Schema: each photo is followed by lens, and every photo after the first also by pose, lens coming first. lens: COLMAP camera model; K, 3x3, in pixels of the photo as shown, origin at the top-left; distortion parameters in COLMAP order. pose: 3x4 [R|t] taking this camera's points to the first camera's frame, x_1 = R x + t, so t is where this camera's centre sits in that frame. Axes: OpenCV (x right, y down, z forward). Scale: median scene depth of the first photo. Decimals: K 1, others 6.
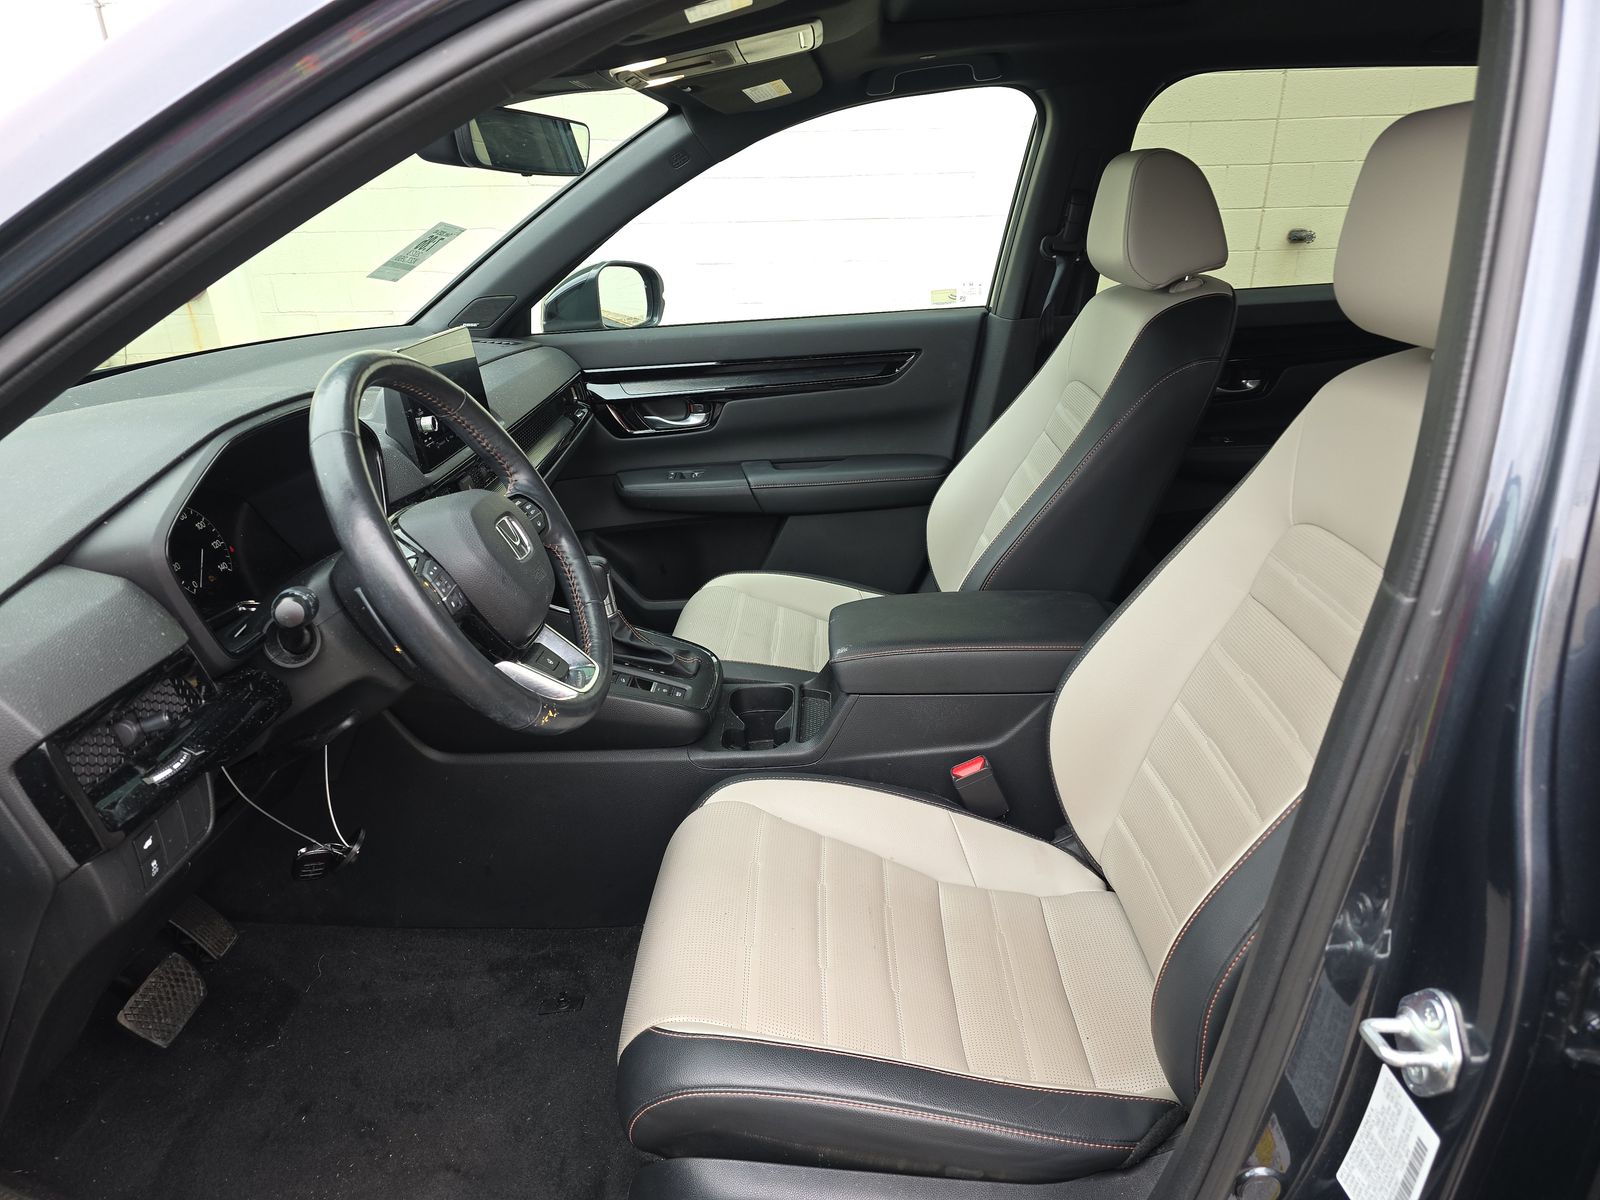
lens RADIAL K [[1081.4, 0, 802.3], [0, 1081.4, 589.1], [0, 0, 1]] dist [0.066759, -0.095190]
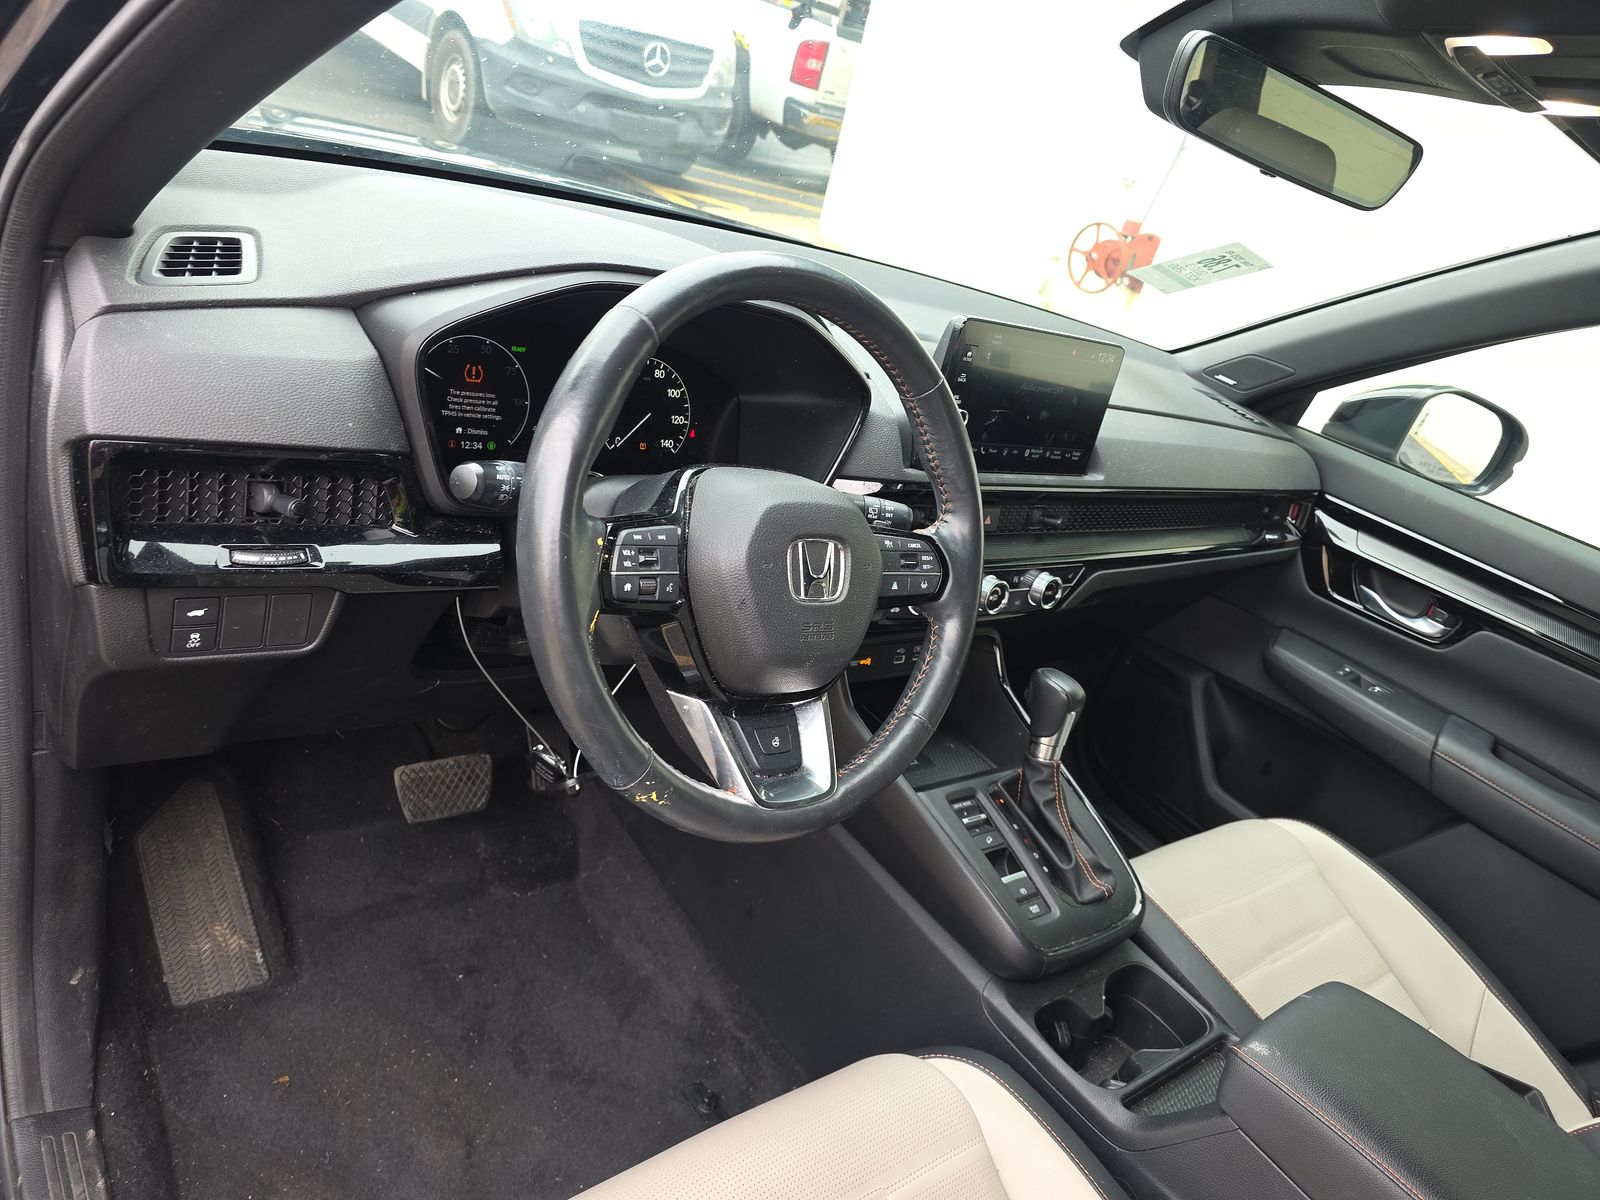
lens RADIAL K [[1081.4, 0, 802.3], [0, 1081.4, 589.1], [0, 0, 1]] dist [0.066759, -0.095190]
pose [[0.600575, 0.523348, -0.604498, 0.107263], [-0.552042, 0.818320, 0.160007, -0.096728], [0.578412, 0.237612, 0.780372, 0.300952]]
